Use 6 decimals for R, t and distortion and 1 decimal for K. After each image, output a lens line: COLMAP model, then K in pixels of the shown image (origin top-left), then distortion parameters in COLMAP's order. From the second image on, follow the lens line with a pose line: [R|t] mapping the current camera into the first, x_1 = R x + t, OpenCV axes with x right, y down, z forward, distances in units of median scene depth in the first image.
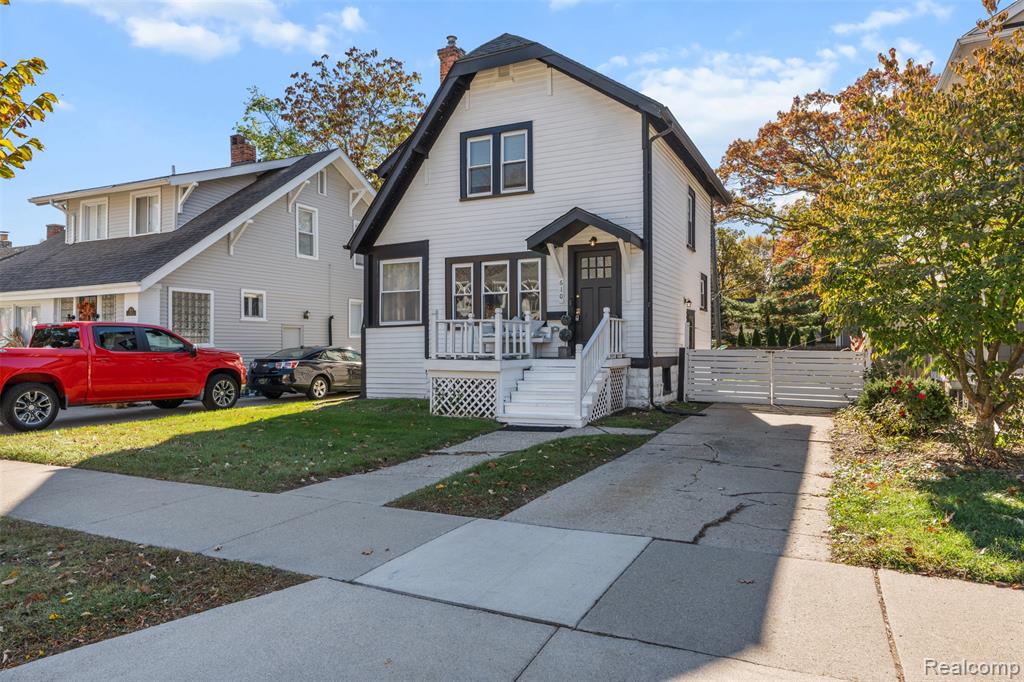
lens RADIAL K [[651.2, 0, 514.6], [0, 651.2, 343.5], [0, 0, 1]] dist [0.008604, -0.001202]
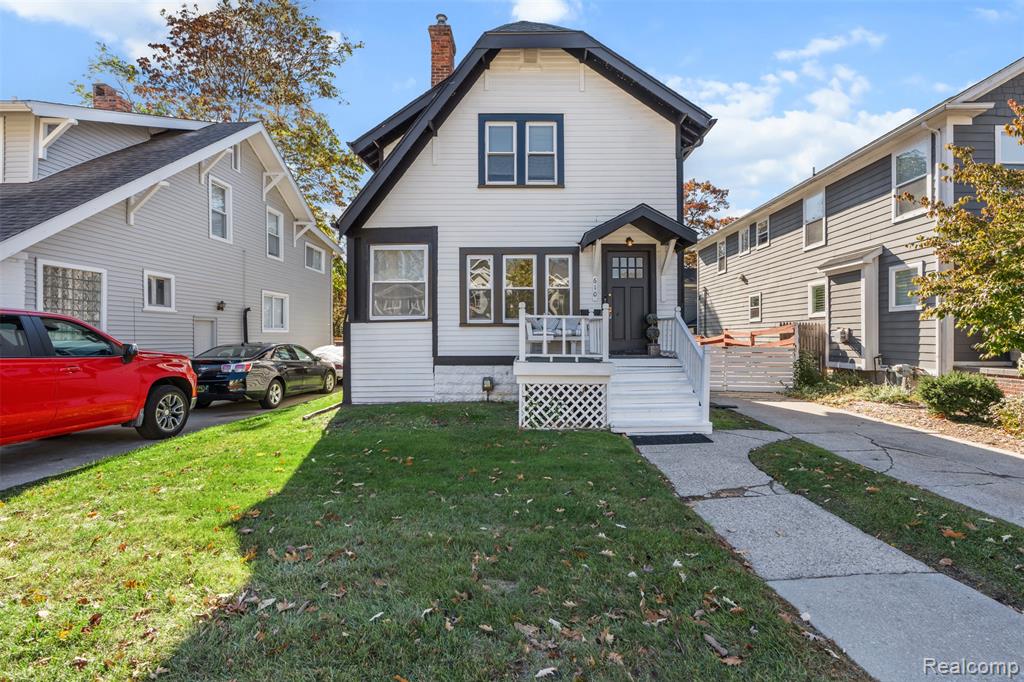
lens RADIAL K [[460.8, 0, 511.0], [0, 460.8, 336.9], [0, 0, 1]] dist [0.001457, 0.001322]
pose [[0.903645, 0.002379, 0.428276, -0.327718], [-0.004056, 0.999987, 0.003004, -0.008350], [-0.428263, -0.004451, 0.903643, 0.393460]]
